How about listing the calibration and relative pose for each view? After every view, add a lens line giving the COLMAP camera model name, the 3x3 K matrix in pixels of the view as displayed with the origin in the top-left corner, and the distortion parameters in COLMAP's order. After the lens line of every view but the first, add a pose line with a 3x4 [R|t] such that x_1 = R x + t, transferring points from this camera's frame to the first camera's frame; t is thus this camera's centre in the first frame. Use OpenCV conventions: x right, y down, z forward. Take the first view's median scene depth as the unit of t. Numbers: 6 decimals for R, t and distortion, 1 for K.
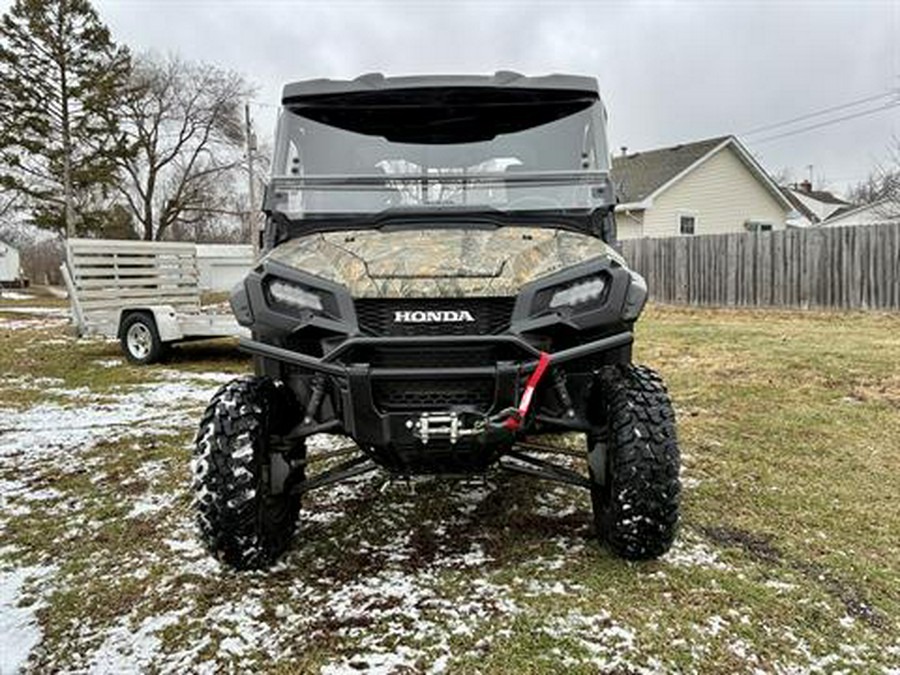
lens RADIAL K [[690.6, 0, 434.5], [0, 690.6, 321.5], [0, 0, 1]] dist [0.049177, -0.052710]
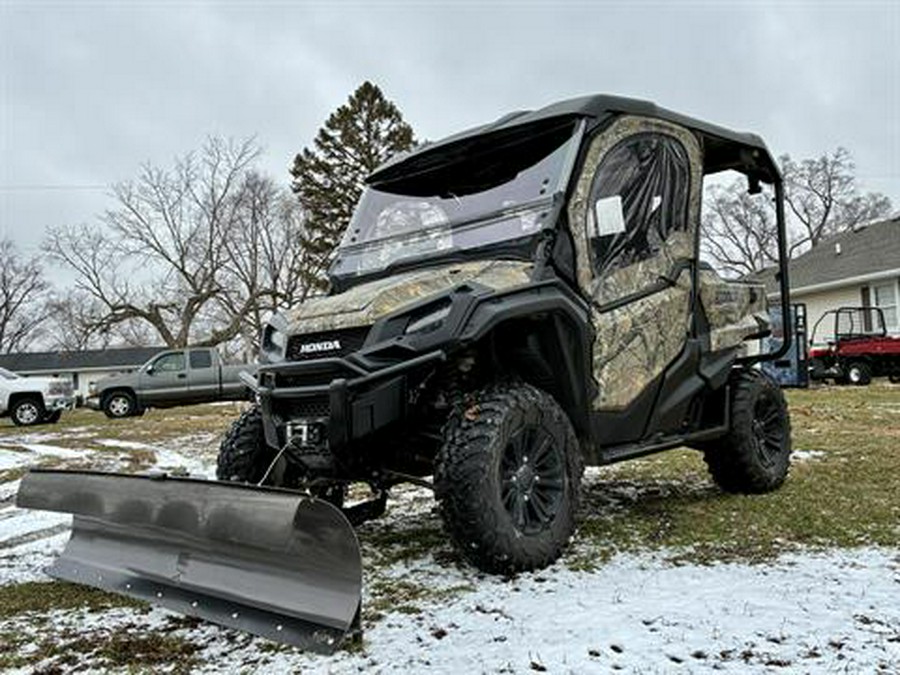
lens RADIAL K [[852.6, 0, 449.3], [0, 852.6, 330.7], [0, 0, 1]] dist [0.004885, 0.000000]
pose [[0.757842, -0.071468, -0.648512, 1.098389], [0.018674, 0.995951, -0.087935, 0.096473], [0.652170, 0.054530, 0.756109, -0.003631]]
